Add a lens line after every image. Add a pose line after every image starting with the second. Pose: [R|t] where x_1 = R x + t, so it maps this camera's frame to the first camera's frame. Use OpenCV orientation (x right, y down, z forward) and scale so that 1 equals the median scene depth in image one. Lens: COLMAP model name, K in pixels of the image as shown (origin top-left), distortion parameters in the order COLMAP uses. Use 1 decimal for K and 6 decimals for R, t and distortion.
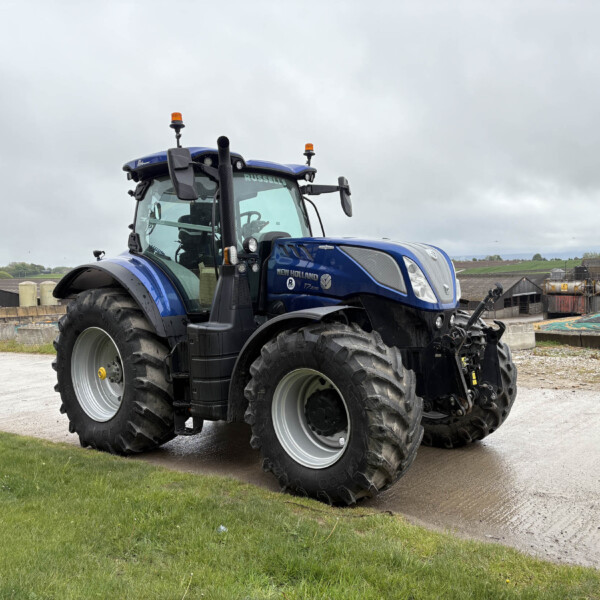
lens RADIAL K [[607.1, 0, 299.4], [0, 607.1, 295.3], [0, 0, 1]] dist [0.018572, 0.000000]
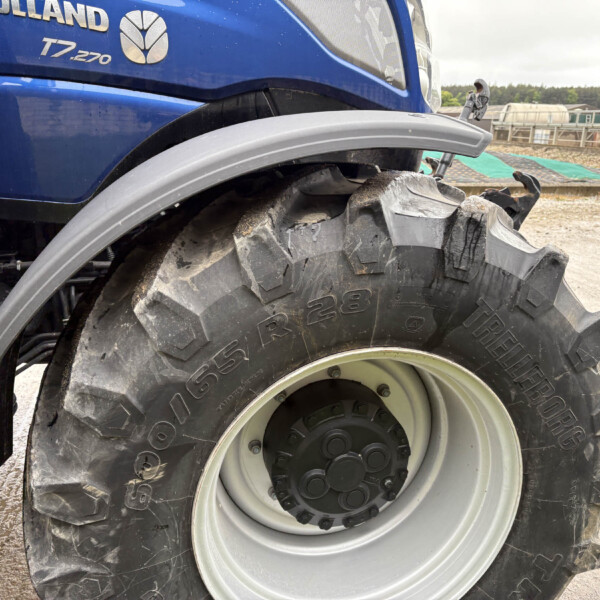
lens RADIAL K [[607.1, 0, 287.4], [0, 607.1, 294.8], [0, 0, 1]] dist [0.018572, 0.000000]
pose [[0.612210, -0.183705, 0.769058, -0.166603], [-0.011651, 0.970435, 0.241082, 0.027860], [-0.790609, -0.156554, 0.591970, 0.696254]]
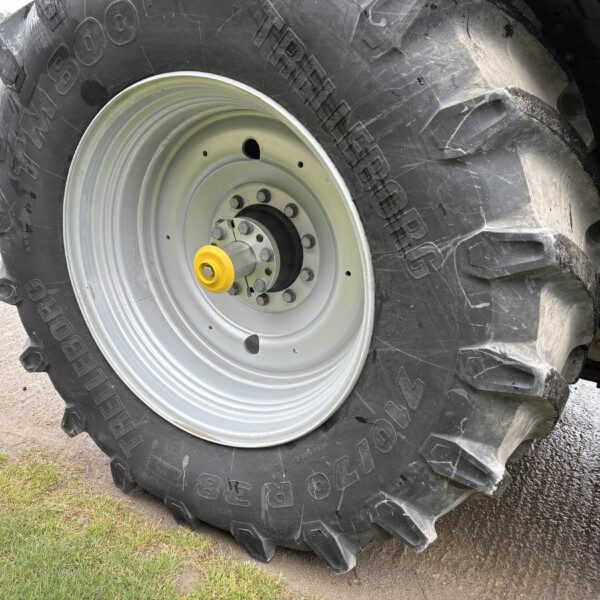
lens RADIAL K [[607.1, 0, 301.3], [0, 607.1, 304.2], [0, 0, 1]] dist [0.018572, 0.000000]
pose [[0.979640, 0.010489, 0.200488, -0.375723], [-0.080349, 0.935651, 0.343659, 0.057199], [-0.183982, -0.352771, 0.917444, 0.837084]]
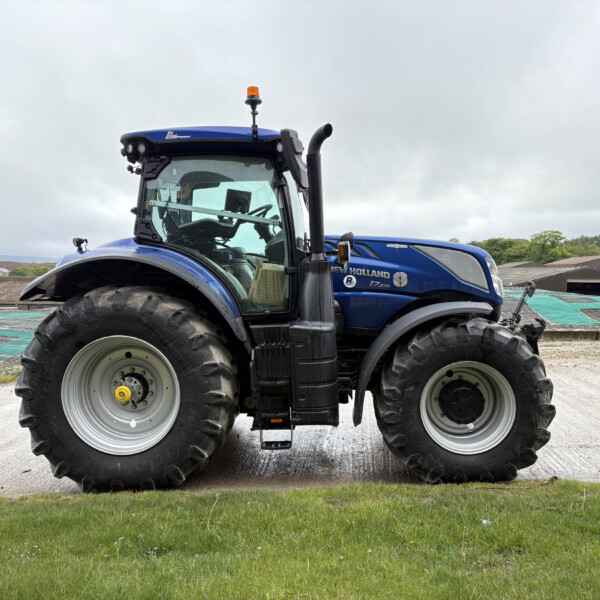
lens RADIAL K [[607.1, 0, 282.4], [0, 607.1, 299.4], [0, 0, 1]] dist [0.018572, 0.000000]
pose [[0.812729, -0.009943, 0.582557, -0.683810], [0.010365, 0.999943, 0.002606, 0.006343], [-0.582549, 0.003920, 0.812786, 0.260688]]
